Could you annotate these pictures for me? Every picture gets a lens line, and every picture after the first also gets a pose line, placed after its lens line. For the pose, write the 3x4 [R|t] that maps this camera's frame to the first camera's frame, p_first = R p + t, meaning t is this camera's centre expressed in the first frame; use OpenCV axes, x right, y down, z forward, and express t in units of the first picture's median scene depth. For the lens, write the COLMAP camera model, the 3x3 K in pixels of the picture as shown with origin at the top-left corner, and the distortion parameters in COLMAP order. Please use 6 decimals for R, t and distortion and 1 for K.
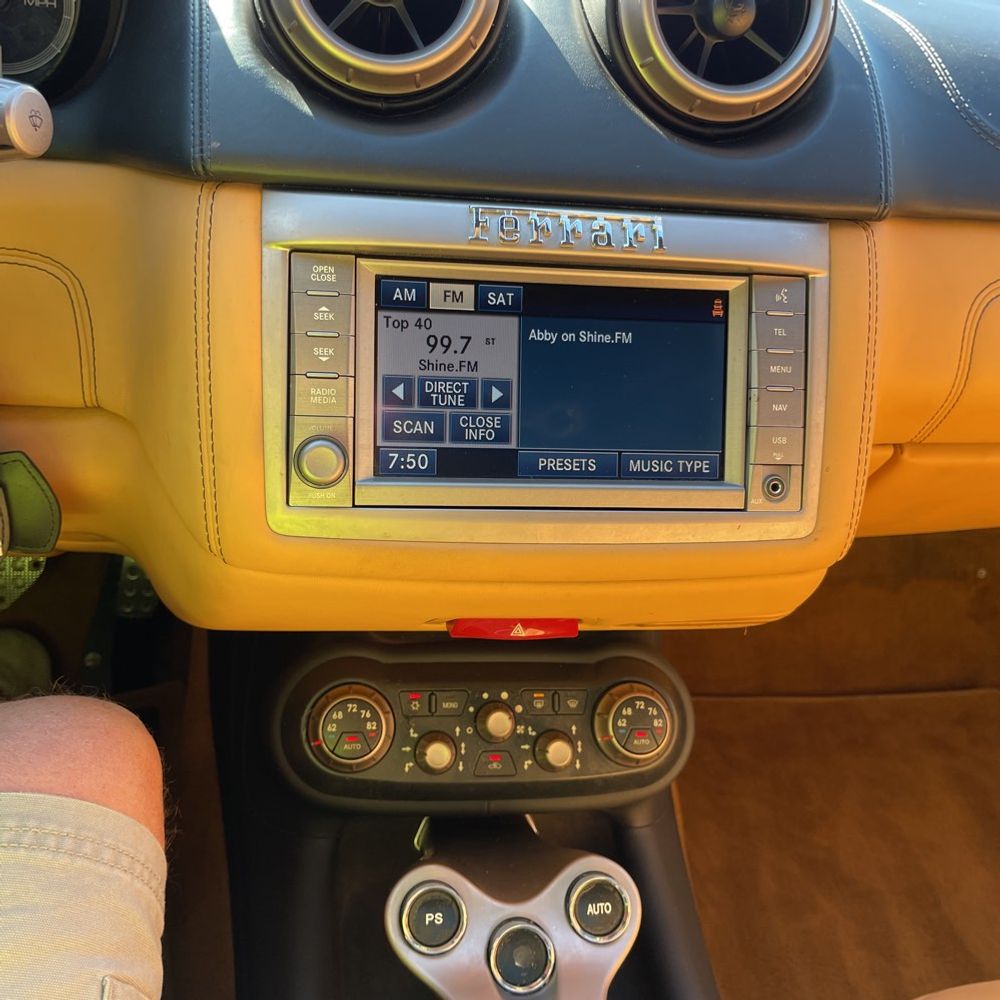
lens RADIAL K [[1043.4, 0, 500.0], [0, 1043.4, 500.0], [0, 0, 1]] dist [0.003887, 0.002413]
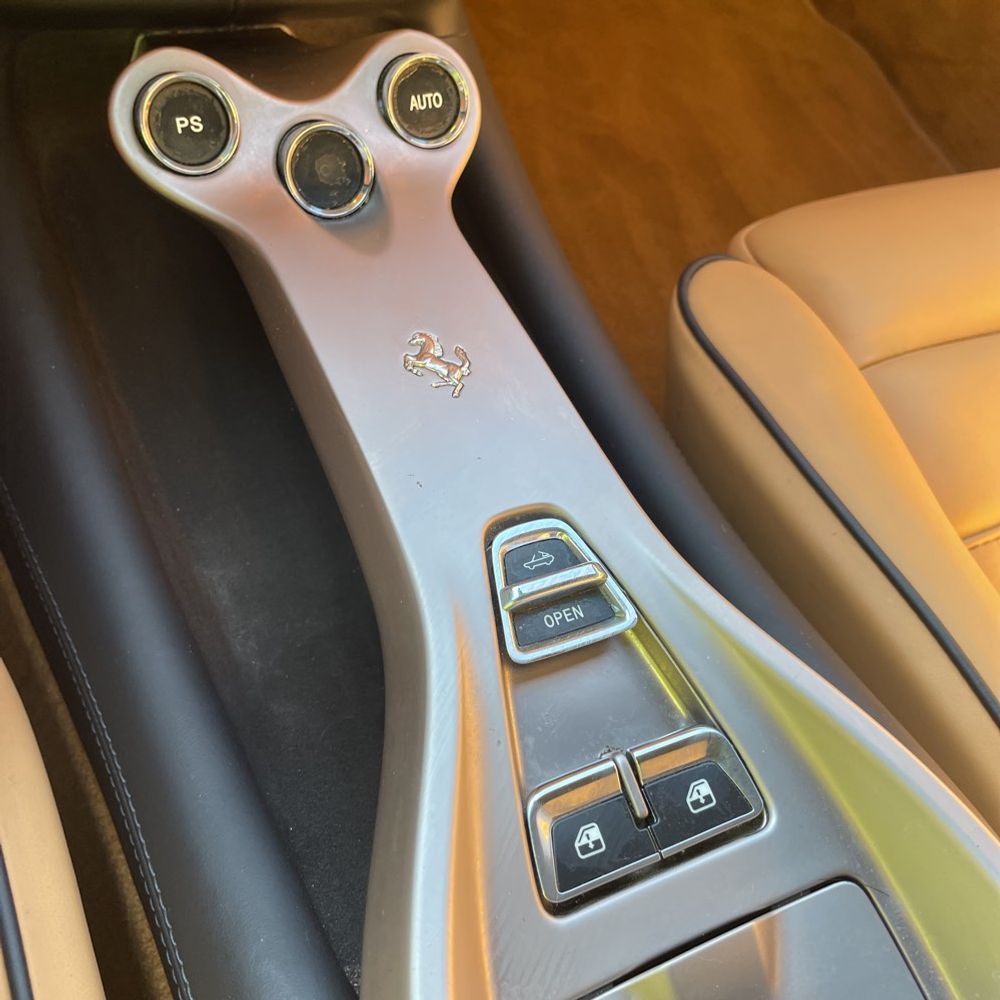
lens RADIAL K [[1042.3, 0, 498.4], [0, 1042.3, 491.4], [0, 0, 1]] dist [0.005501, -0.022135]
pose [[0.959816, -0.155668, 0.233495, -0.070999], [0.006682, 0.844483, 0.535541, 0.265123], [-0.280549, -0.512461, 0.811589, 0.312880]]
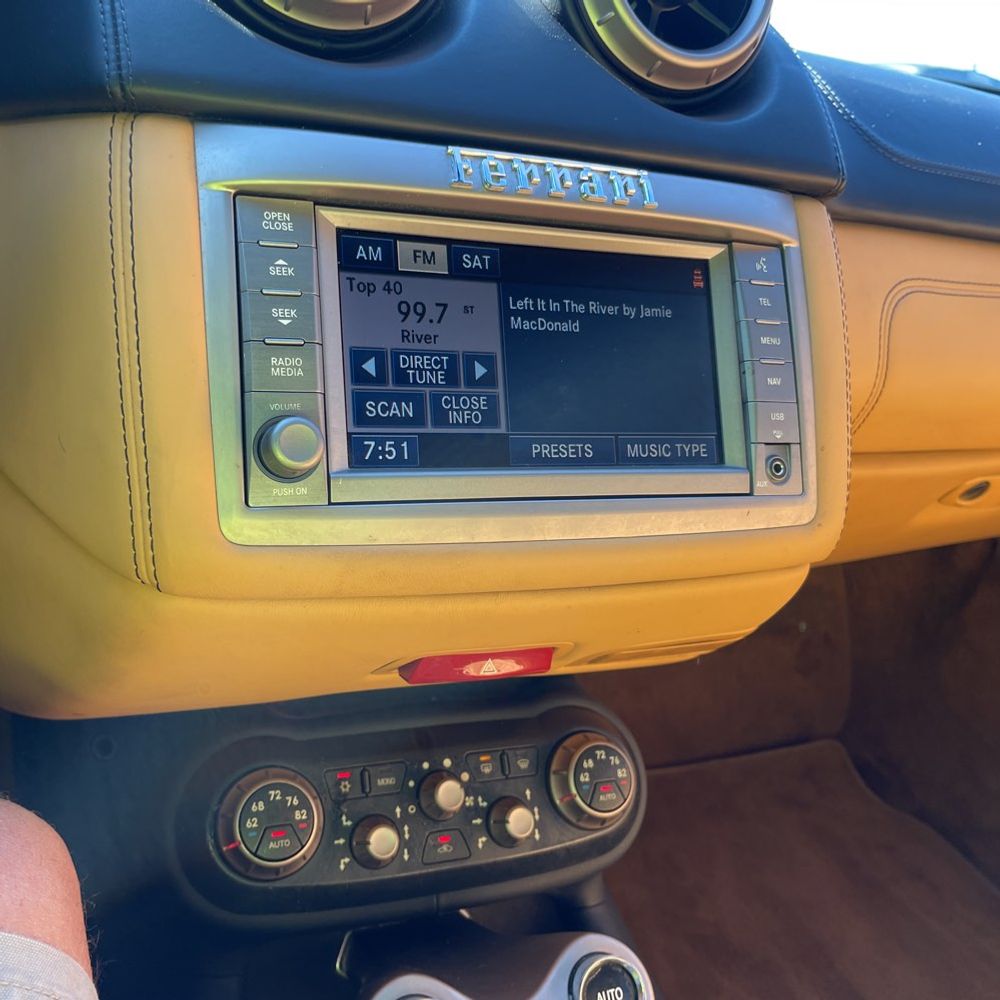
lens RADIAL K [[1042.3, 0, 498.4], [0, 1042.3, 491.4], [0, 0, 1]] dist [0.005501, -0.022135]
pose [[0.966463, -0.052543, 0.251374, -0.199774], [0.085263, 0.988973, -0.121092, 0.096467], [-0.242239, 0.138464, 0.960285, 0.187483]]
